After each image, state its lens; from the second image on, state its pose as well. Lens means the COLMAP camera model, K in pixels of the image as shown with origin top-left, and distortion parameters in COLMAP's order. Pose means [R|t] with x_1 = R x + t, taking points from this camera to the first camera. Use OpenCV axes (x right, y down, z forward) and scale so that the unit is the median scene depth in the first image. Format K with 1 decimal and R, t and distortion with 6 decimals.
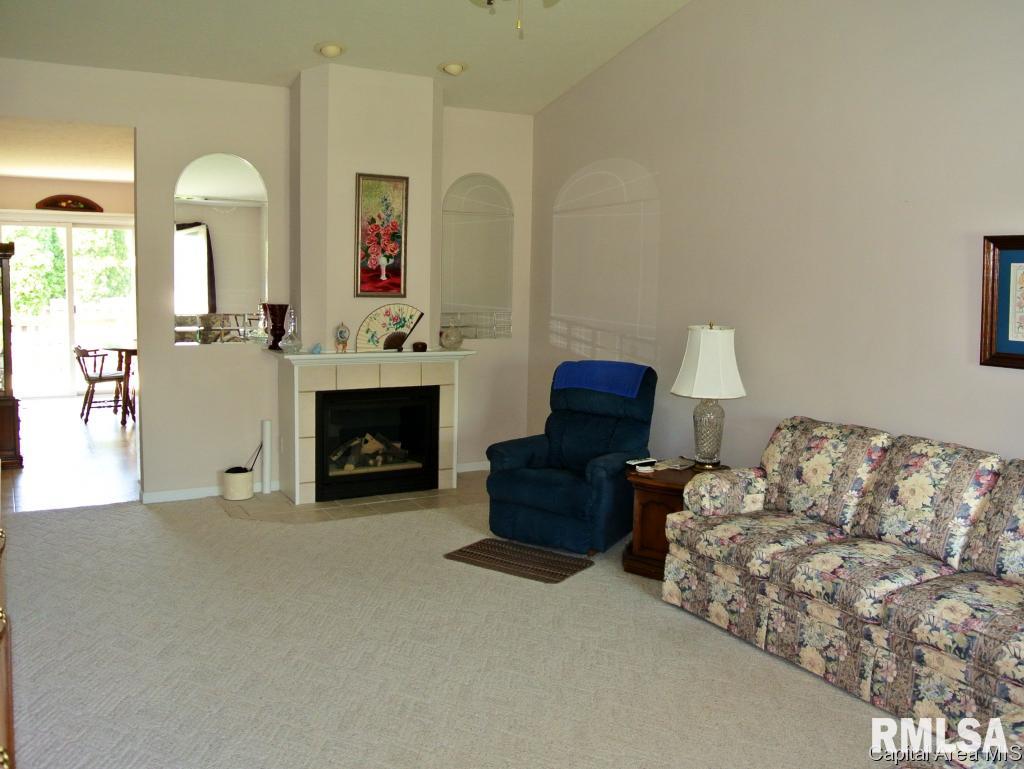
lens RADIAL K [[863.6, 0, 512.0], [0, 863.6, 384.5], [0, 0, 1]] dist [-0.069151, 0.004452]
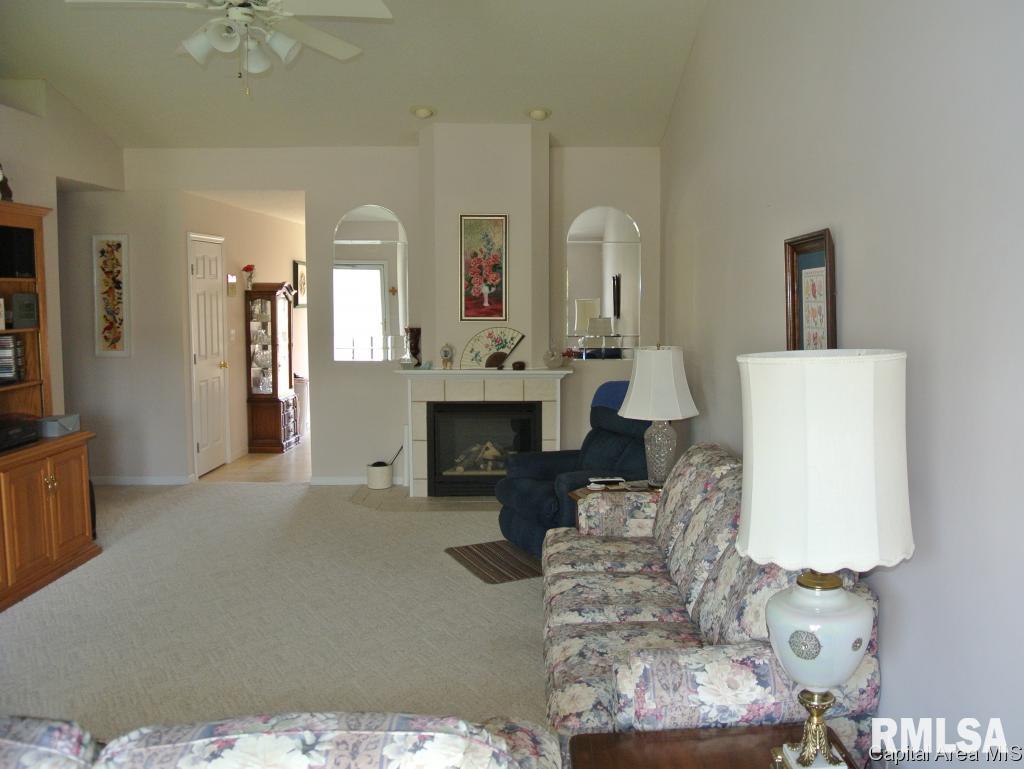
lens RADIAL K [[801.7, 0, 512.0], [0, 801.7, 384.5], [0, 0, 1]] dist [-0.057440, -0.001000]
pose [[0.880126, 0.027629, -0.473936, 0.390058], [-0.040253, 0.999053, -0.016511, -0.001976], [0.473031, 0.033609, 0.880405, 0.089496]]
